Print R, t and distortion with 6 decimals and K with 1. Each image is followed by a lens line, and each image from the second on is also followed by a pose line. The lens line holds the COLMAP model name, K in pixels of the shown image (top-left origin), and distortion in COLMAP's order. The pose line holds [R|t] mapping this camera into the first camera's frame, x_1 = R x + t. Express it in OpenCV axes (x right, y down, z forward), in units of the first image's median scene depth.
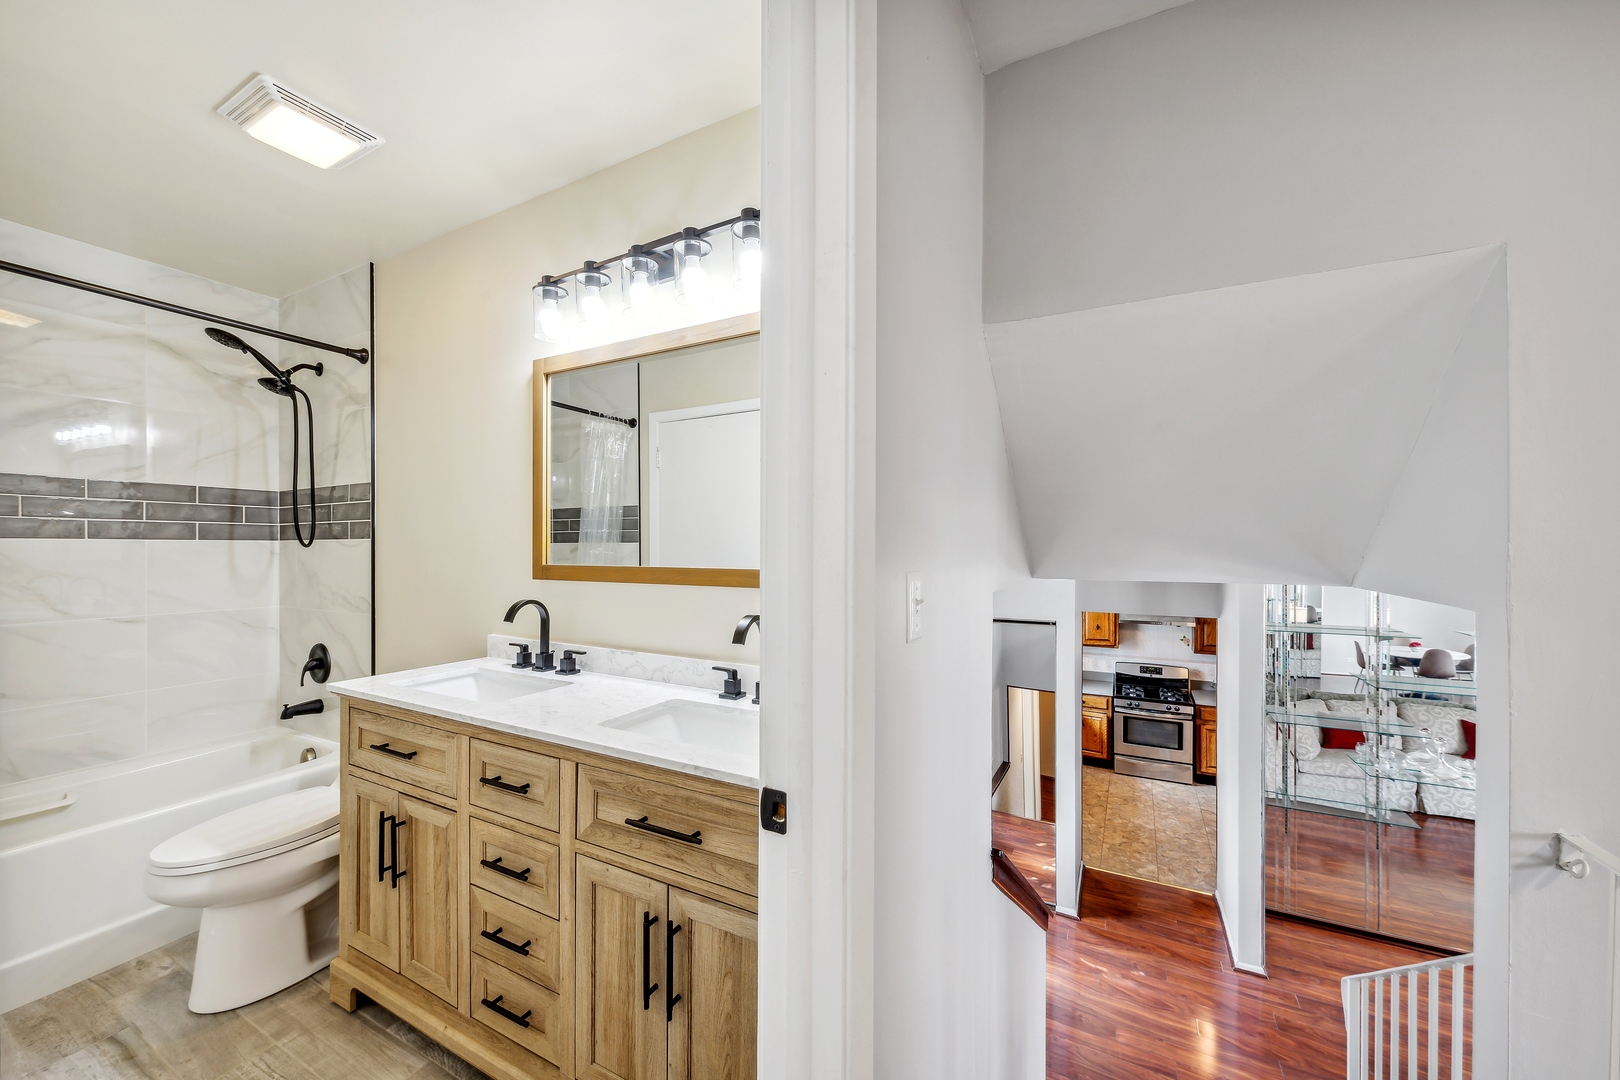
lens RADIAL K [[612.7, 0, 799.5], [0, 612.7, 552.7], [0, 0, 1]] dist [-0.000304, 0.000010]
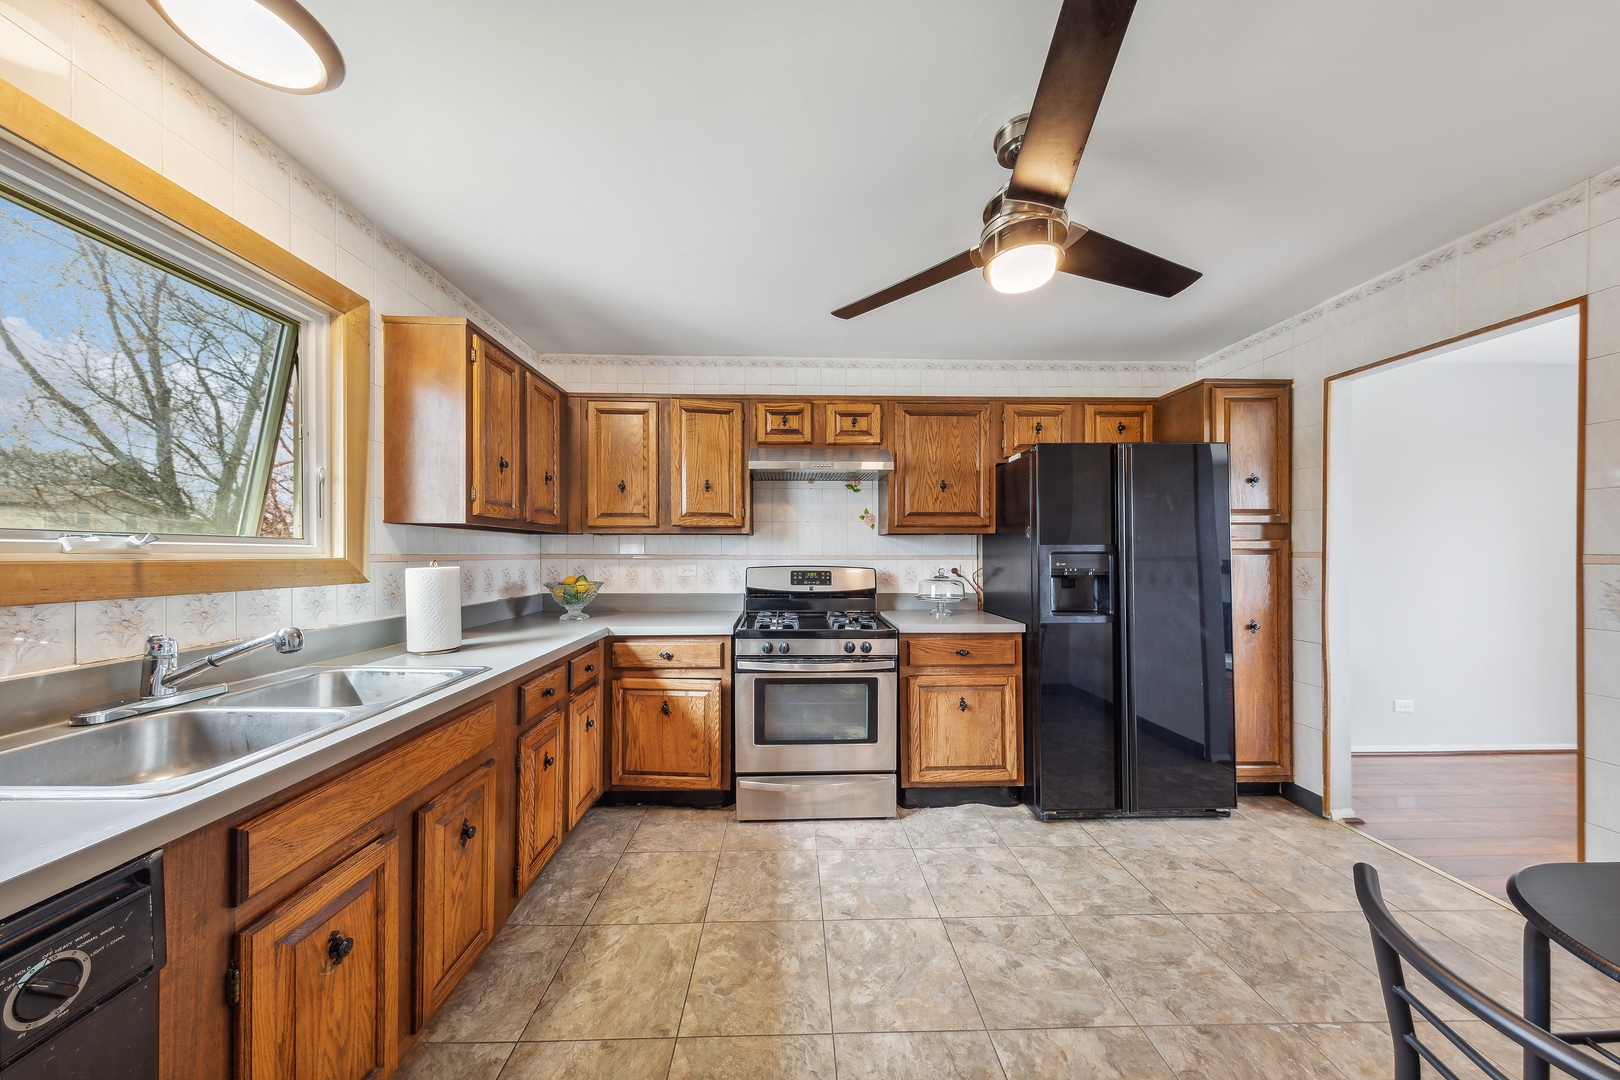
lens RADIAL K [[515.8, 0, 801.9], [0, 515.8, 547.4], [0, 0, 1]] dist [0.000628, 0.000002]
pose [[0.867164, 0.005431, 0.497992, 0.381055], [0.003714, 0.999842, -0.017371, 0.183386], [-0.498008, 0.016912, 0.867007, 0.679090]]
